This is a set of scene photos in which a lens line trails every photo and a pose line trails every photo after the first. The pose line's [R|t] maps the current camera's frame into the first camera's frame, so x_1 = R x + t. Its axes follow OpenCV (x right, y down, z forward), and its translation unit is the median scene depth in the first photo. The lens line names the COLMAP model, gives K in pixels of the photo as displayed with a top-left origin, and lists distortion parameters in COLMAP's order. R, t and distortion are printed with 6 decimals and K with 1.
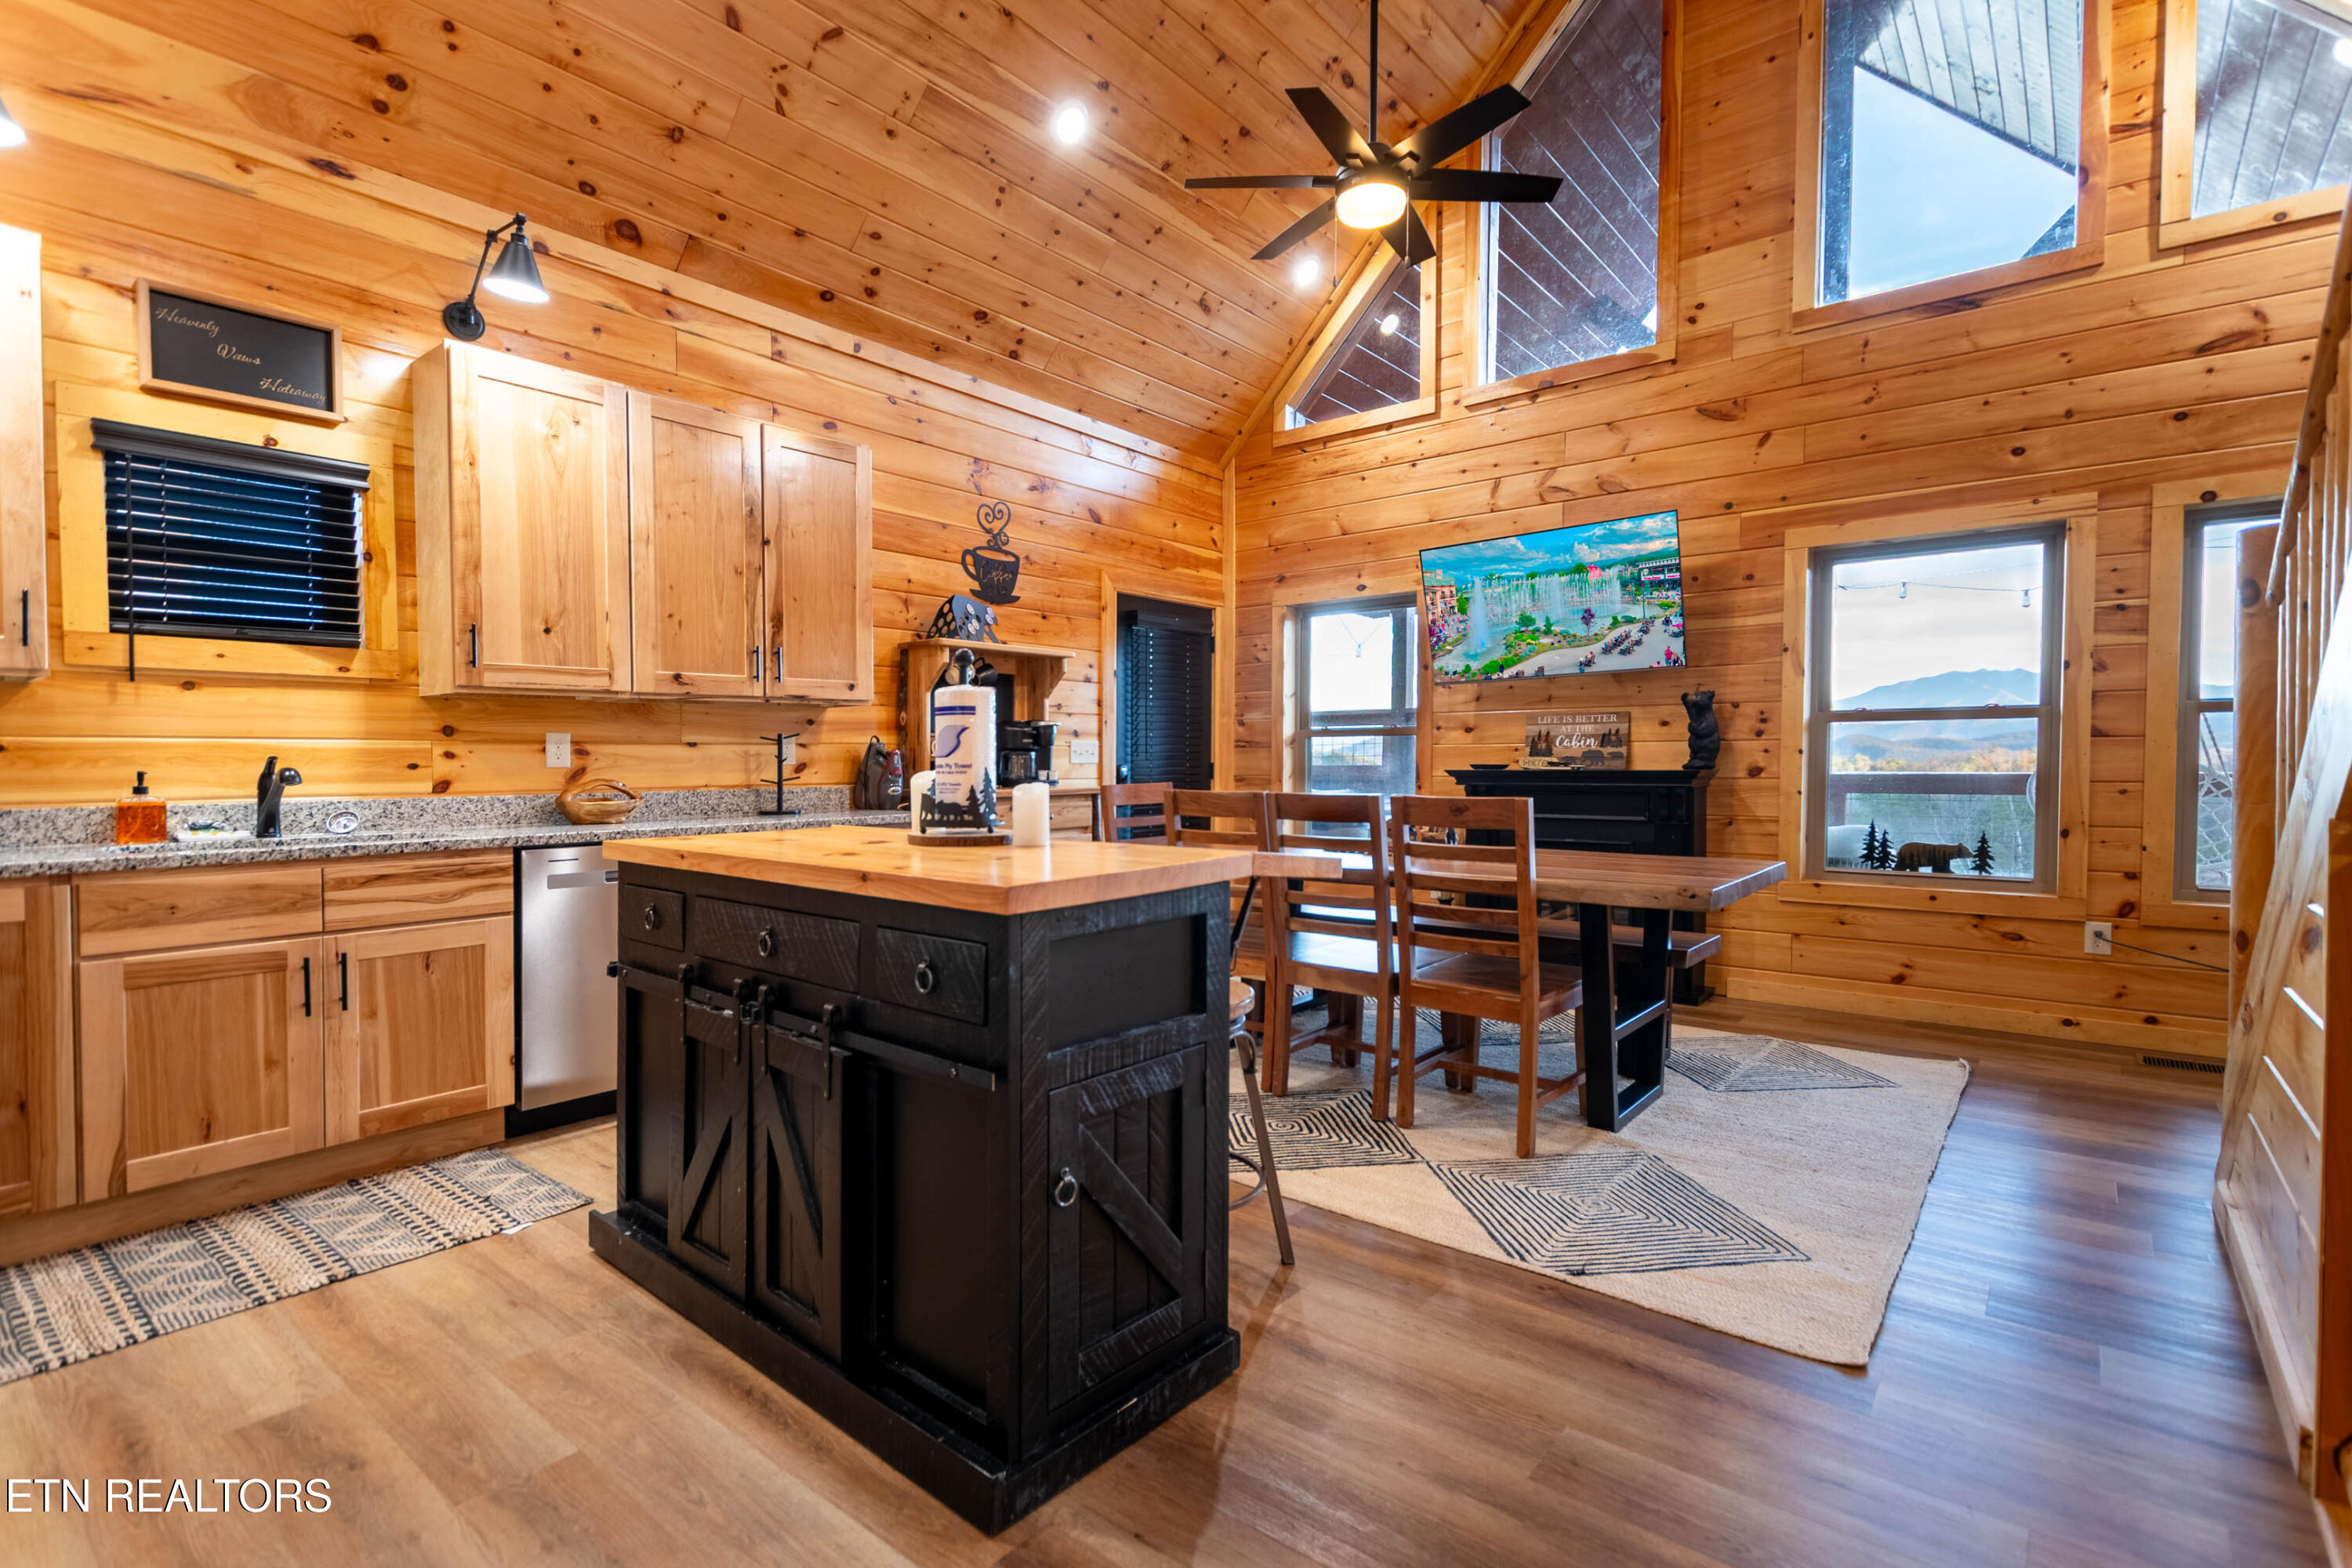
lens RADIAL K [[1101.5, 0, 1158.9], [0, 1101.5, 766.9], [0, 0, 1]] dist [0.021624, -0.008923]
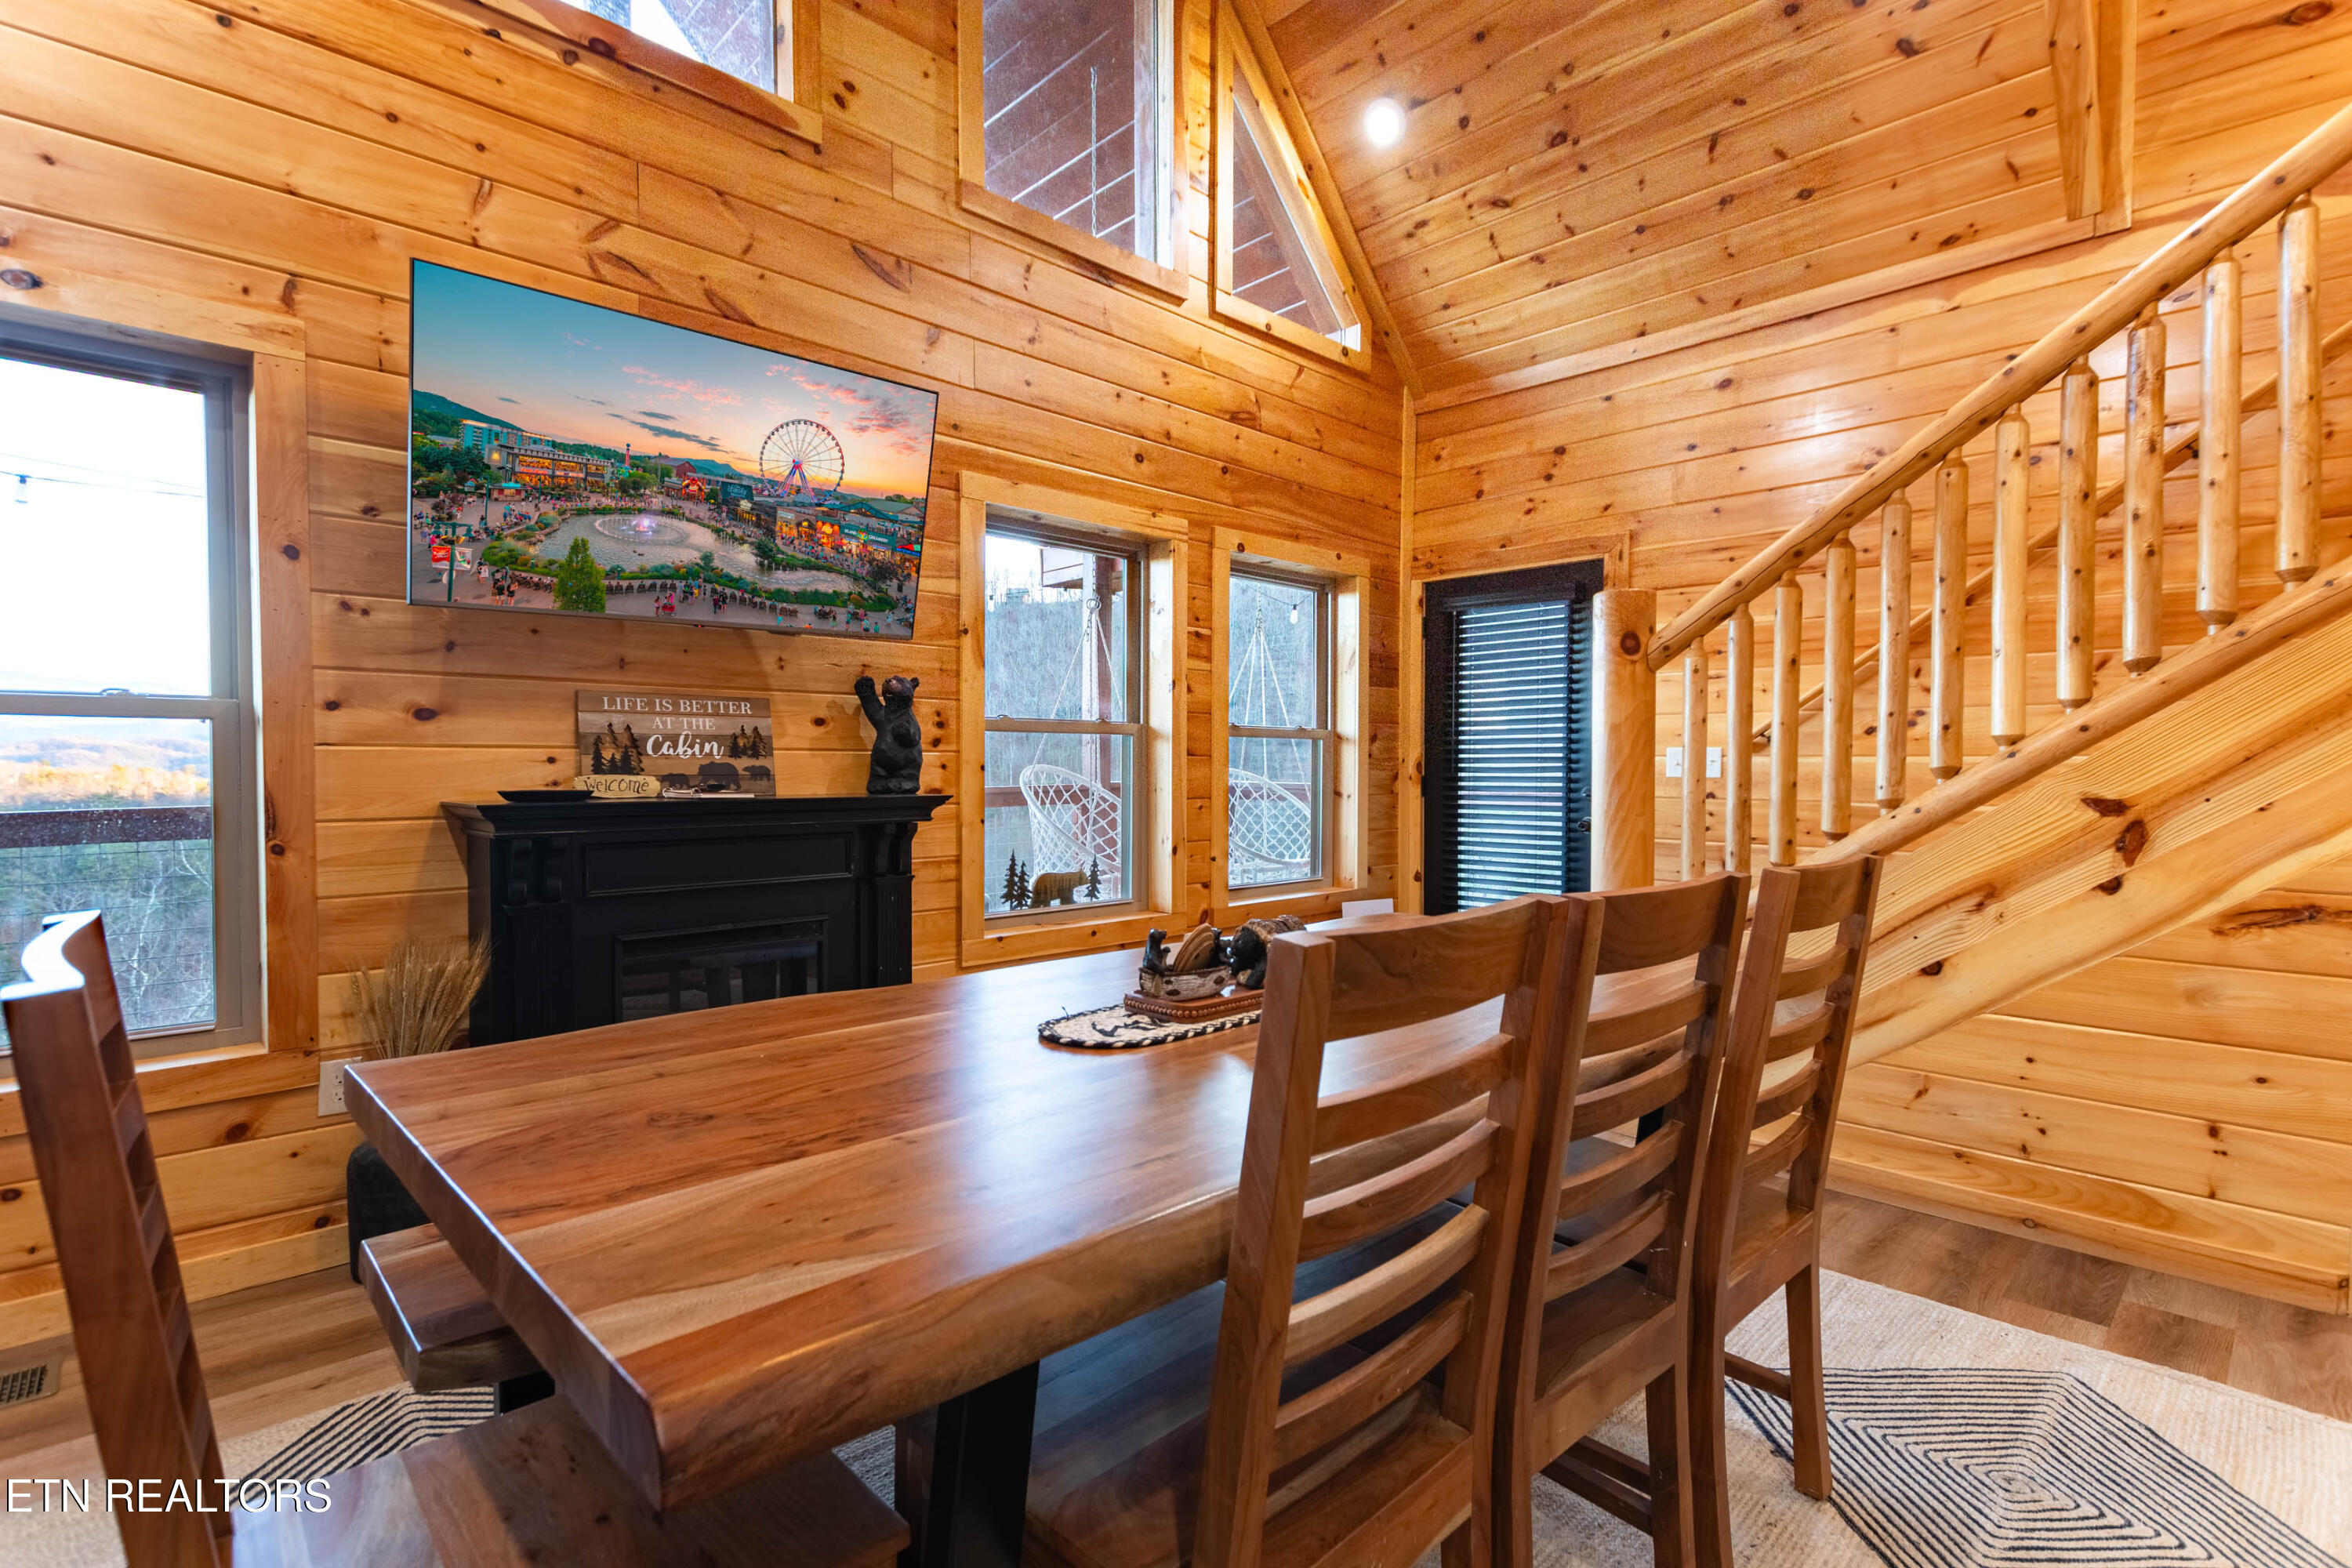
lens RADIAL K [[1101.5, 0, 1187.0], [0, 1101.5, 791.0], [0, 0, 1]] dist [0.021624, -0.008923]
pose [[0.109337, -0.017093, 0.993858, -0.167896], [0.007064, 0.999840, 0.016419, -0.010229], [-0.993980, 0.005226, 0.109440, 0.828919]]
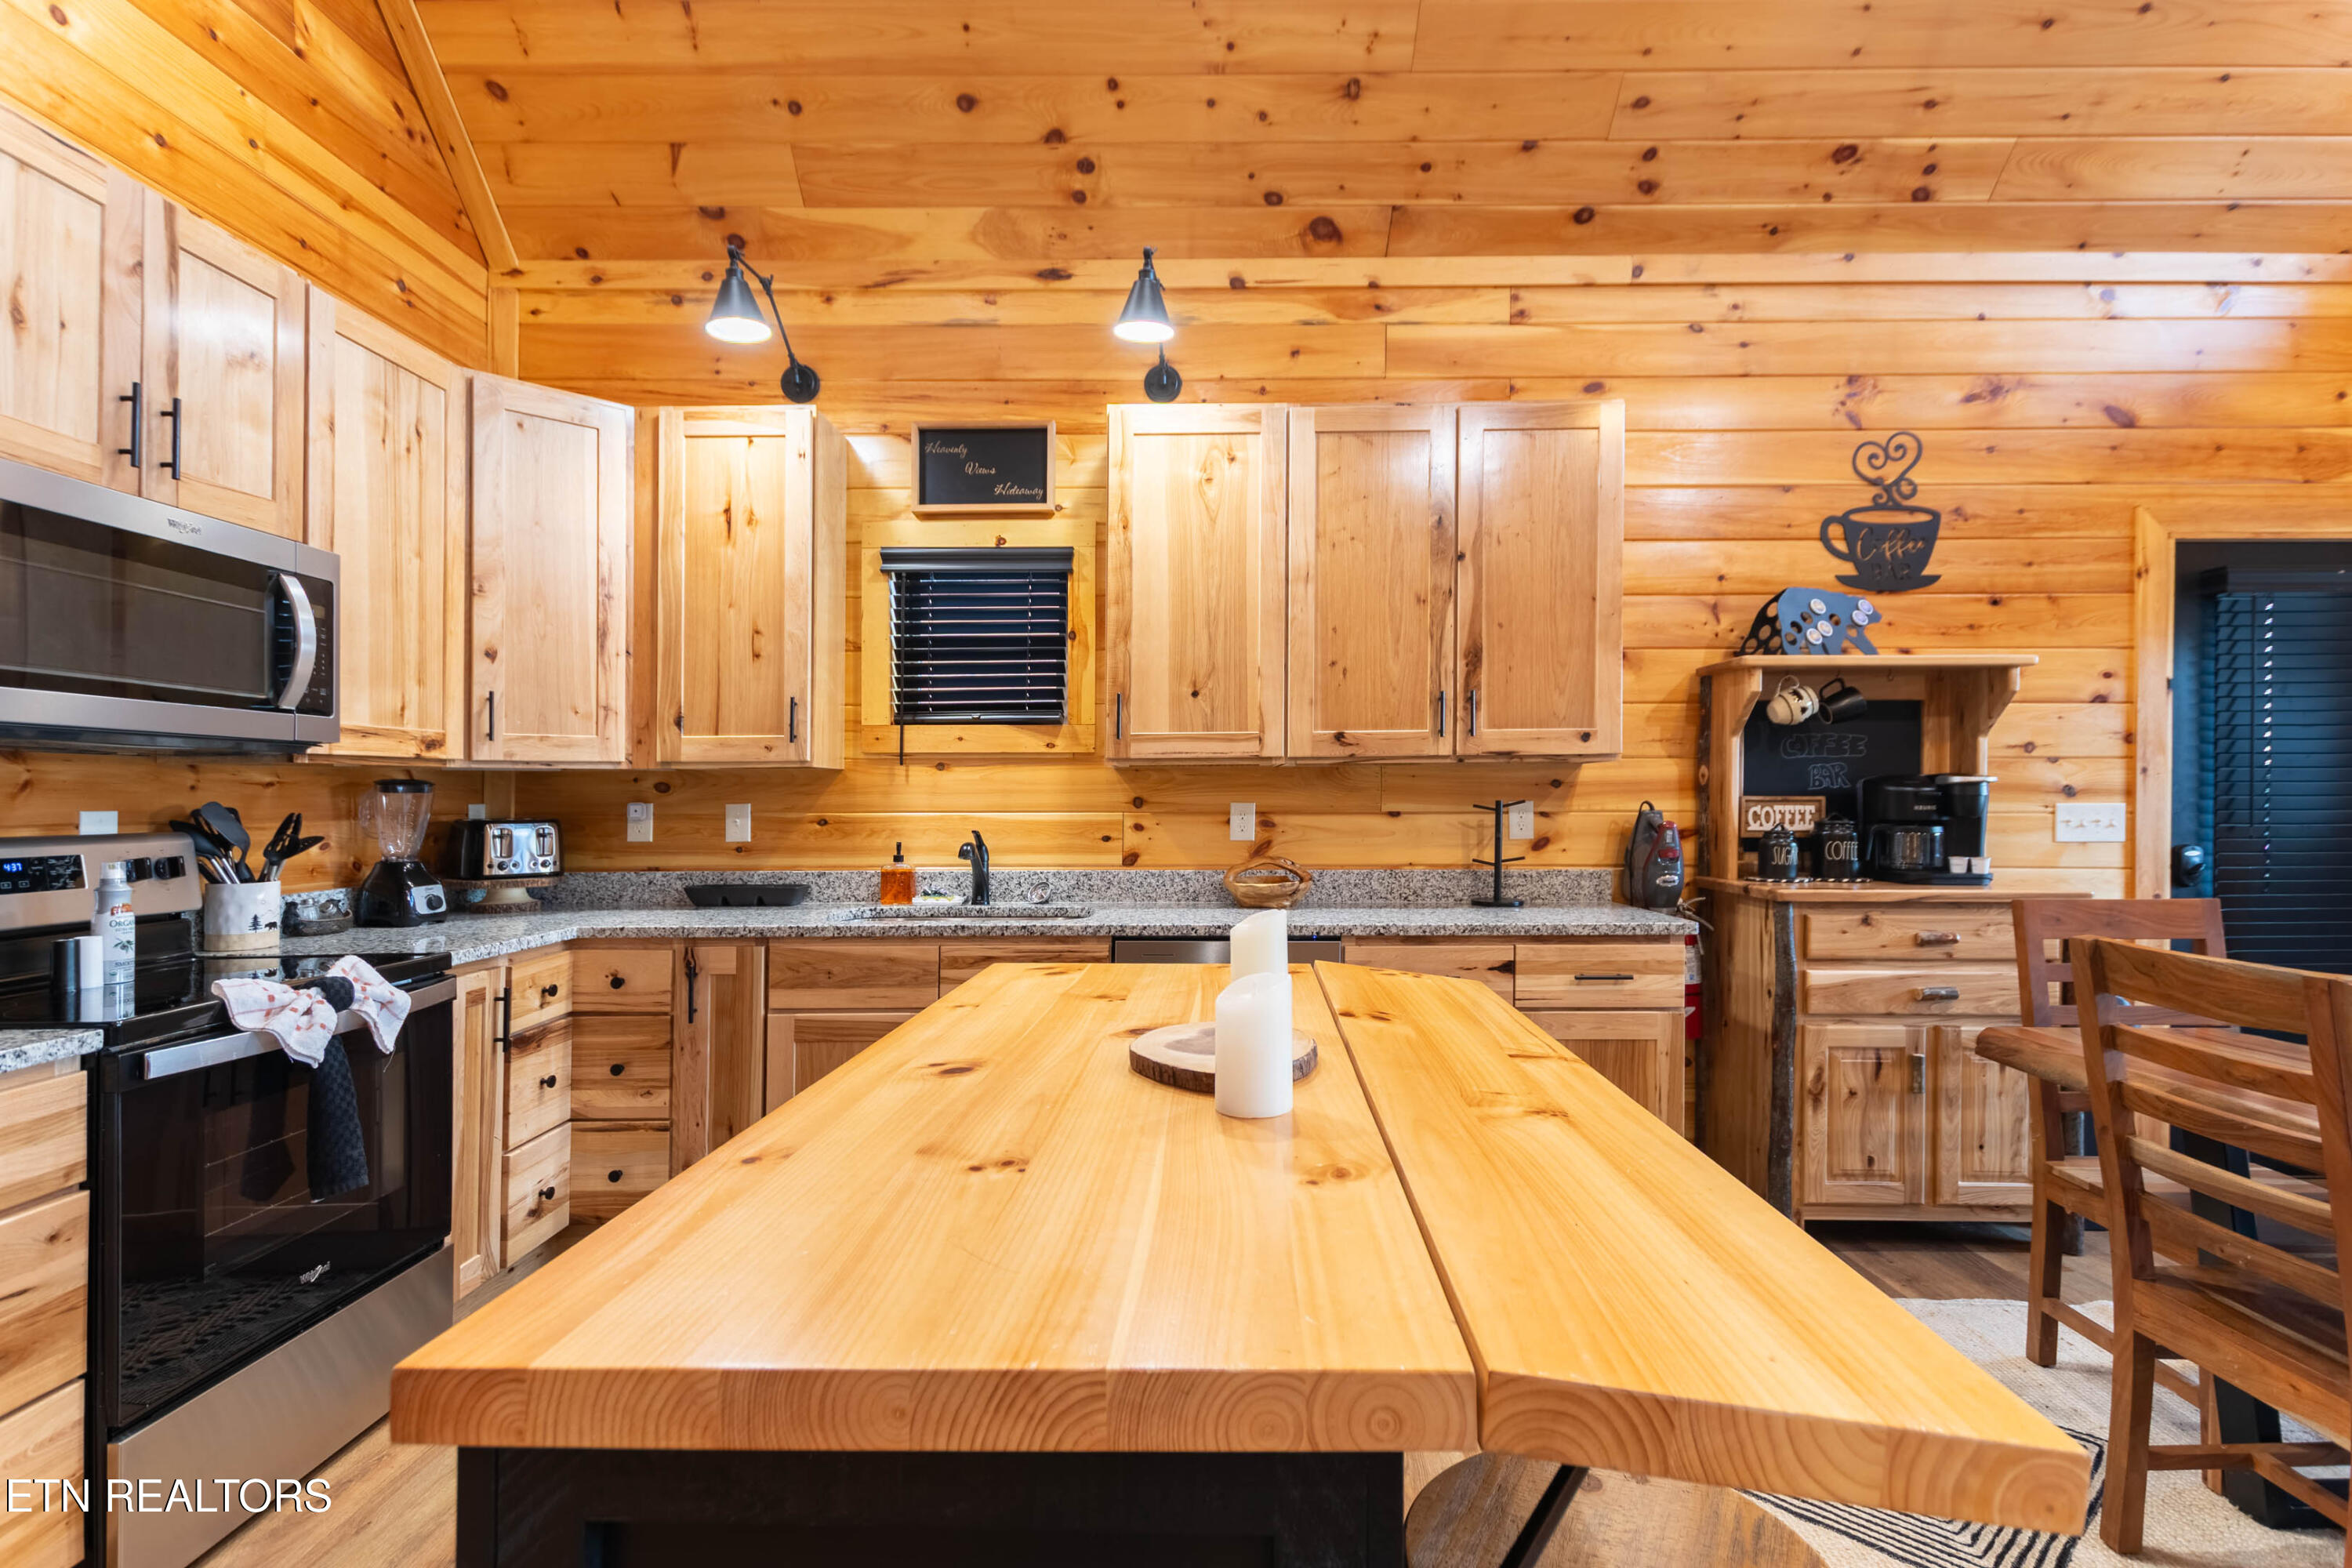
lens RADIAL K [[1101.5, 0, 1195.6], [0, 1101.5, 775.5], [0, 0, 1]] dist [0.021624, -0.008923]
pose [[0.630092, -0.009849, -0.776458, 0.117261], [-0.008639, 0.999769, -0.019692, -0.029888], [0.776473, 0.019116, 0.629861, 0.336467]]
